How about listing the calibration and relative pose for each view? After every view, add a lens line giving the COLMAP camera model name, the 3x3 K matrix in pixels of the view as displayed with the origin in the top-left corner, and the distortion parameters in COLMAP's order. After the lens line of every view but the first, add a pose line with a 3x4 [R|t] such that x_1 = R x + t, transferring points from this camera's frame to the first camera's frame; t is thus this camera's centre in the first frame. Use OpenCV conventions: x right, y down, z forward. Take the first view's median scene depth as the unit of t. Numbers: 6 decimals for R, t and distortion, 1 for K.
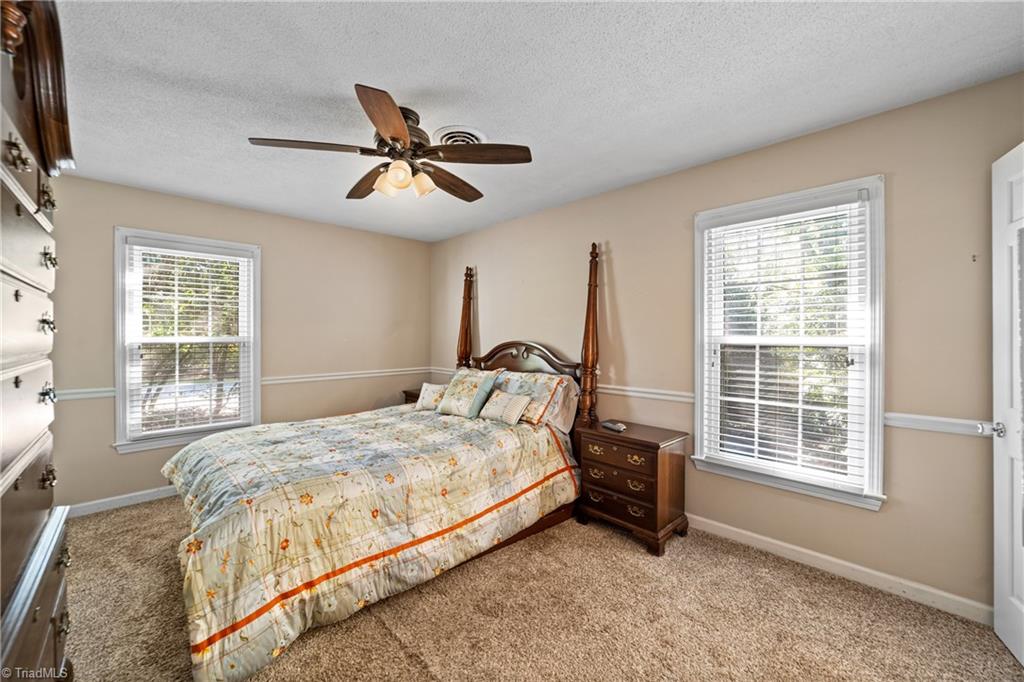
lens RADIAL K [[395.9, 0, 521.1], [0, 395.9, 339.3], [0, 0, 1]] dist [-0.013918, 0.001678]
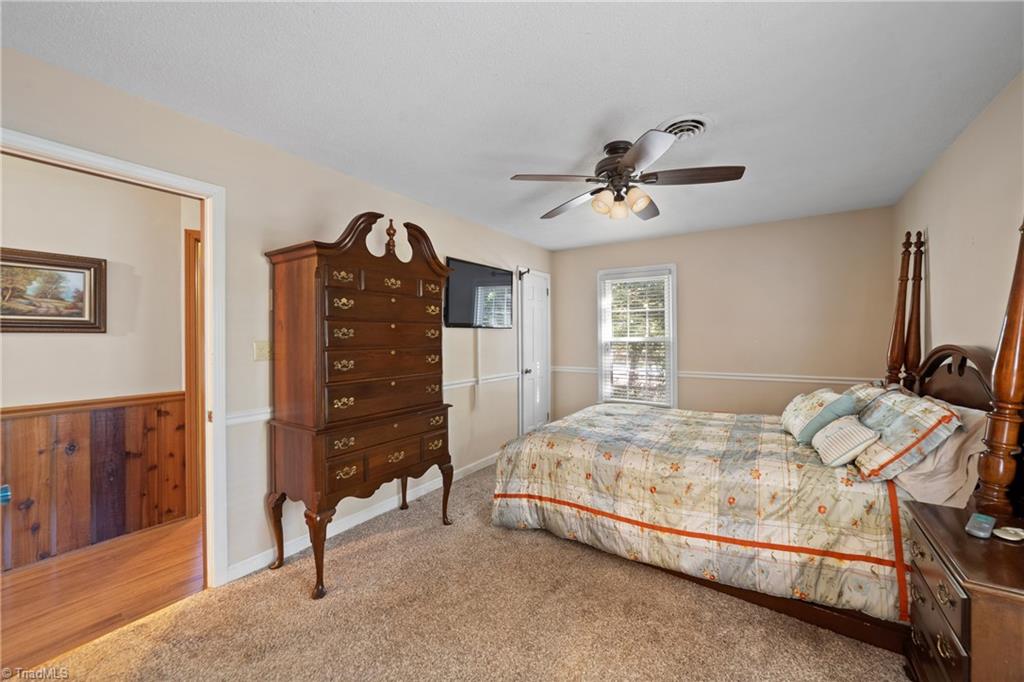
lens RADIAL K [[395.9, 0, 521.8], [0, 395.9, 337.6], [0, 0, 1]] dist [-0.013918, 0.001678]
pose [[0.215219, -0.000042, -0.976566, 0.736077], [-0.002172, 0.999998, -0.000521, -0.007147], [0.976563, 0.002233, 0.215219, 0.445610]]
